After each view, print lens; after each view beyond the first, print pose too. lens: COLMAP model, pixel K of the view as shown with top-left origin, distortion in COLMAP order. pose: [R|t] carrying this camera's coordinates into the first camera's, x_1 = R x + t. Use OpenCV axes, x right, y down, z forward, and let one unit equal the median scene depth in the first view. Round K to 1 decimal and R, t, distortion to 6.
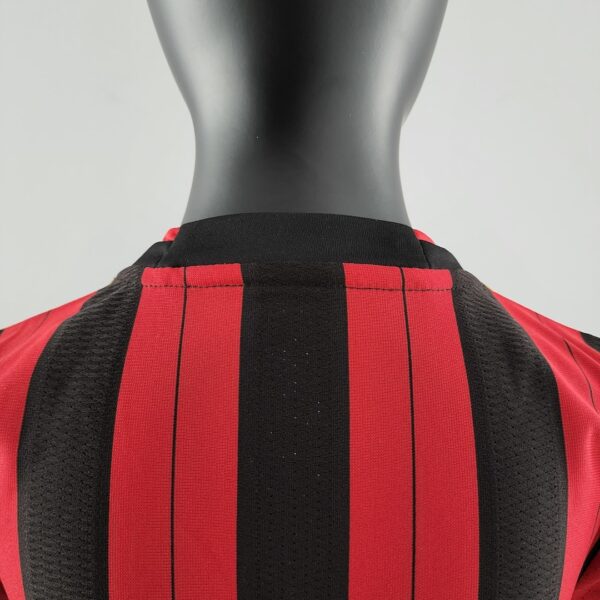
lens RADIAL K [[541.1, 0, 300.0], [0, 541.1, 300.0], [0, 0, 1]] dist [0.038950, -0.120968]
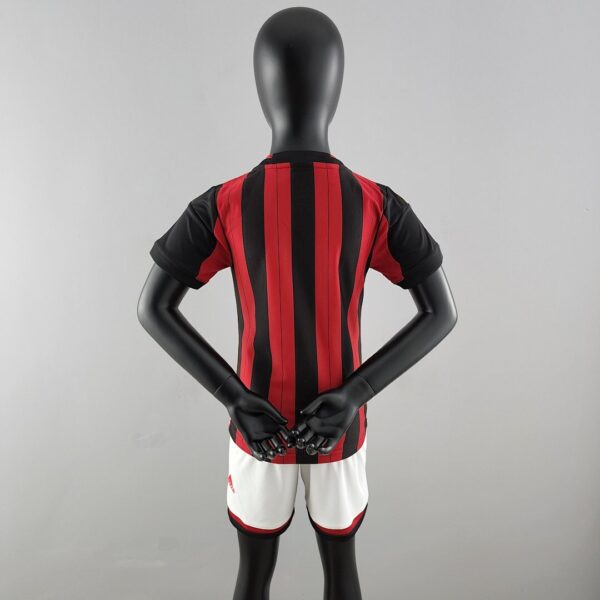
lens RADIAL K [[525.2, 0, 299.5], [0, 525.2, 316.7], [0, 0, 1]] dist [0.010830, -0.001008]
pose [[0.998097, -0.025102, 0.056320, -0.290342], [0.017376, 0.990870, 0.133700, 0.576649], [-0.059162, -0.132467, 0.989420, -3.234064]]
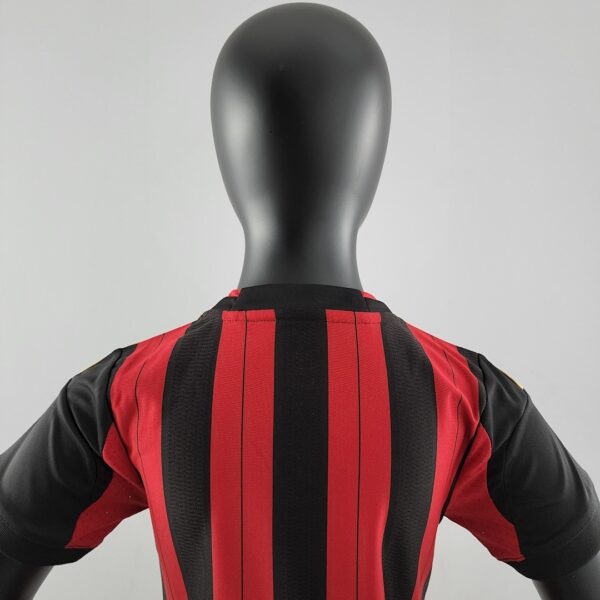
lens RADIAL K [[541.1, 0, 300.0], [0, 541.1, 300.0], [0, 0, 1]] dist [0.038950, -0.120968]
pose [[0.999548, 0.004364, 0.029747, -0.072505], [-0.002507, 0.998061, -0.062185, 0.020980], [-0.029960, 0.062083, 0.997621, -0.969021]]
